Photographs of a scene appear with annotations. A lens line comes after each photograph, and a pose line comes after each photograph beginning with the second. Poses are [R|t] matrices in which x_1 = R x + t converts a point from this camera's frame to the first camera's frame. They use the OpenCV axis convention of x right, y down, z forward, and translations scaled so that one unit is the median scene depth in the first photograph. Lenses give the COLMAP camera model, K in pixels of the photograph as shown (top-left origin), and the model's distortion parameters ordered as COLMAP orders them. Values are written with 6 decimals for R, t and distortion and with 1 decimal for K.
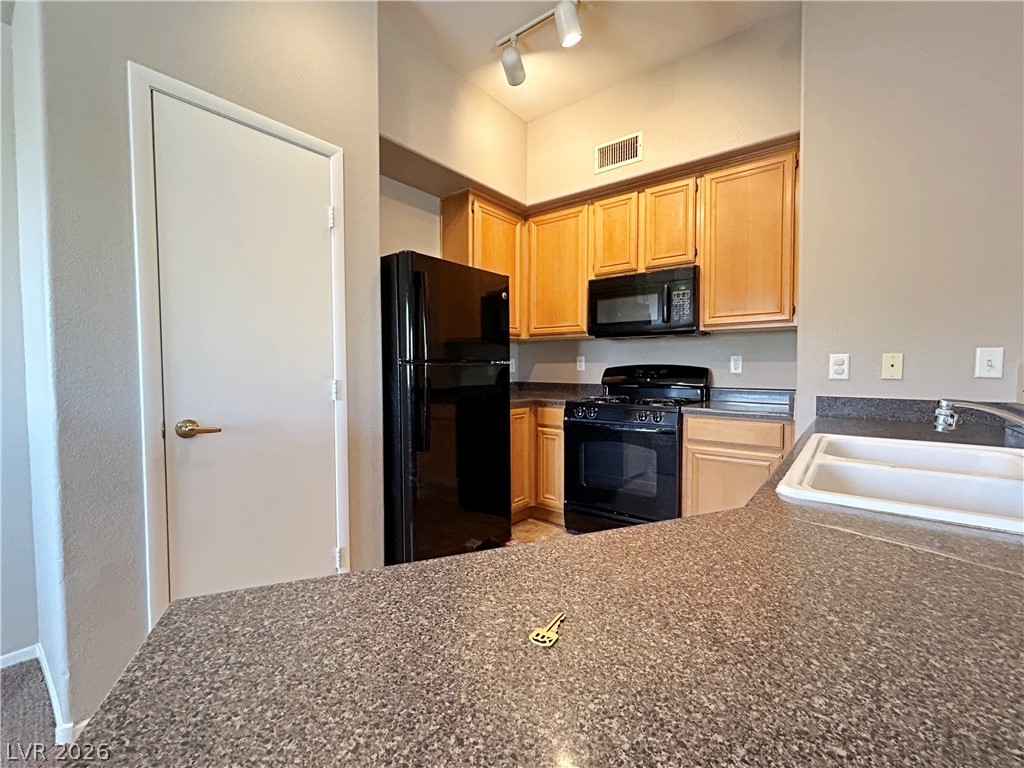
lens RADIAL K [[438.1, 0, 521.6], [0, 438.1, 380.0], [0, 0, 1]] dist [0.002327, -0.001621]
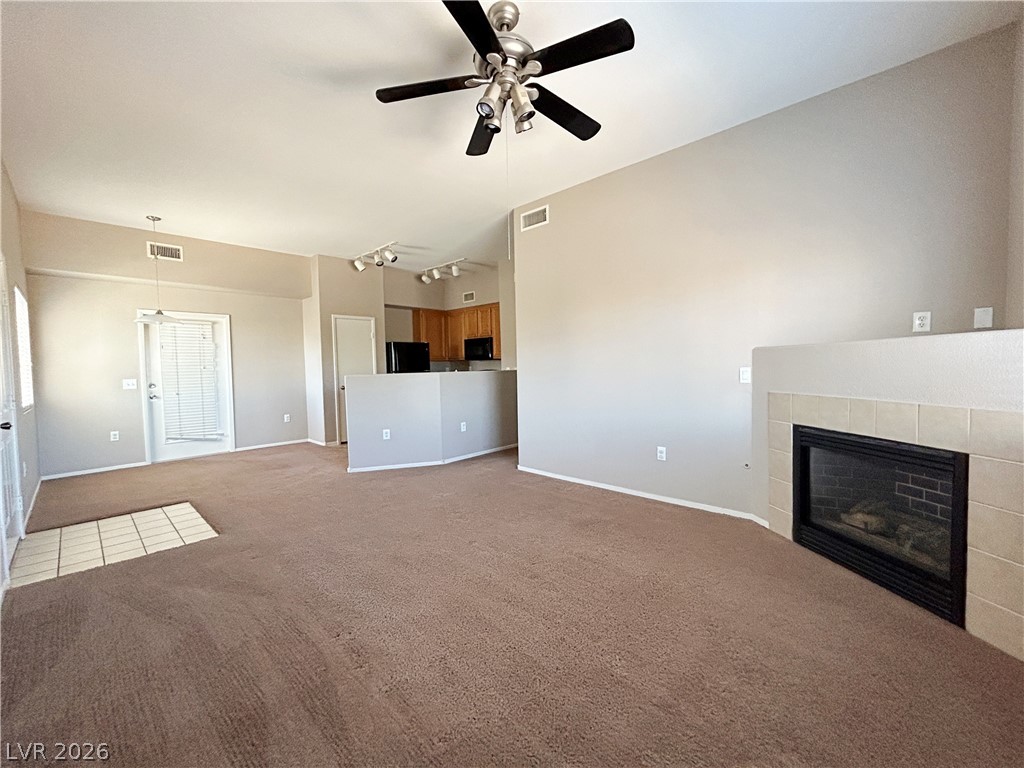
lens RADIAL K [[408.8, 0, 512.1], [0, 408.8, 382.0], [0, 0, 1]] dist [-0.001492, 0.000124]
pose [[0.993309, -0.013449, -0.114703, 1.362167], [0.014035, 0.999892, 0.004309, 0.051366], [0.114633, -0.005890, 0.993390, -2.768508]]
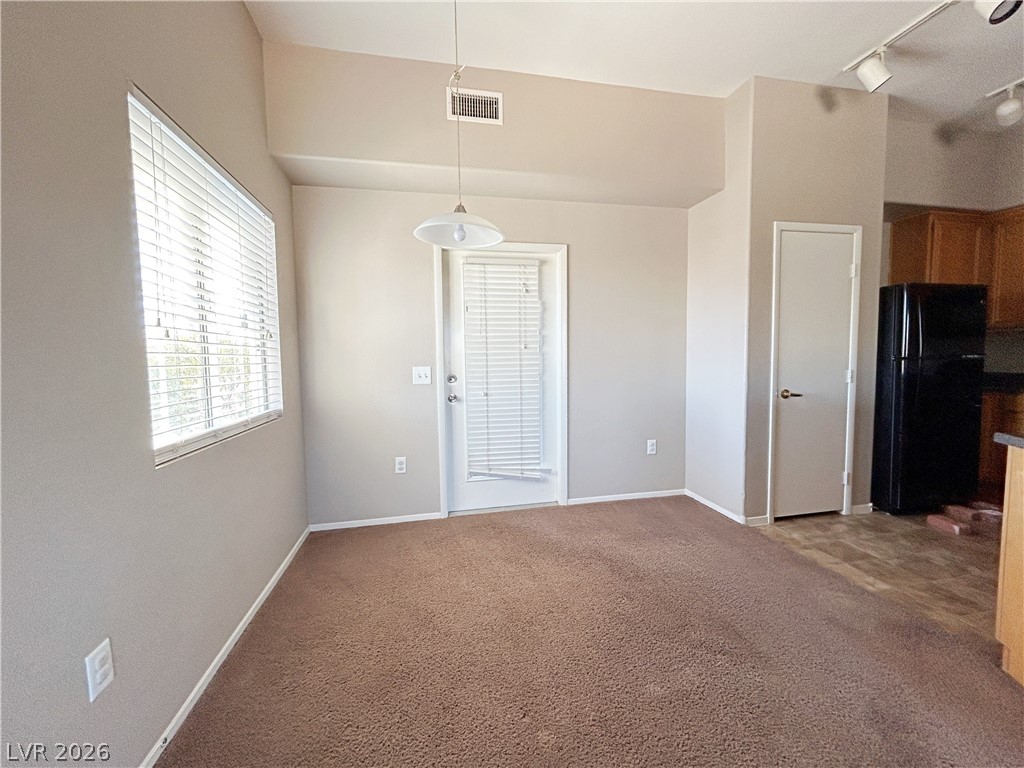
lens RADIAL K [[408.8, 0, 512.3], [0, 408.8, 383.7], [0, 0, 1]] dist [-0.001492, 0.000124]
pose [[0.753874, 0.032400, -0.656219, -0.416721], [-0.009833, 0.999228, 0.038039, 0.006018], [0.656945, -0.022224, 0.753611, -1.101434]]
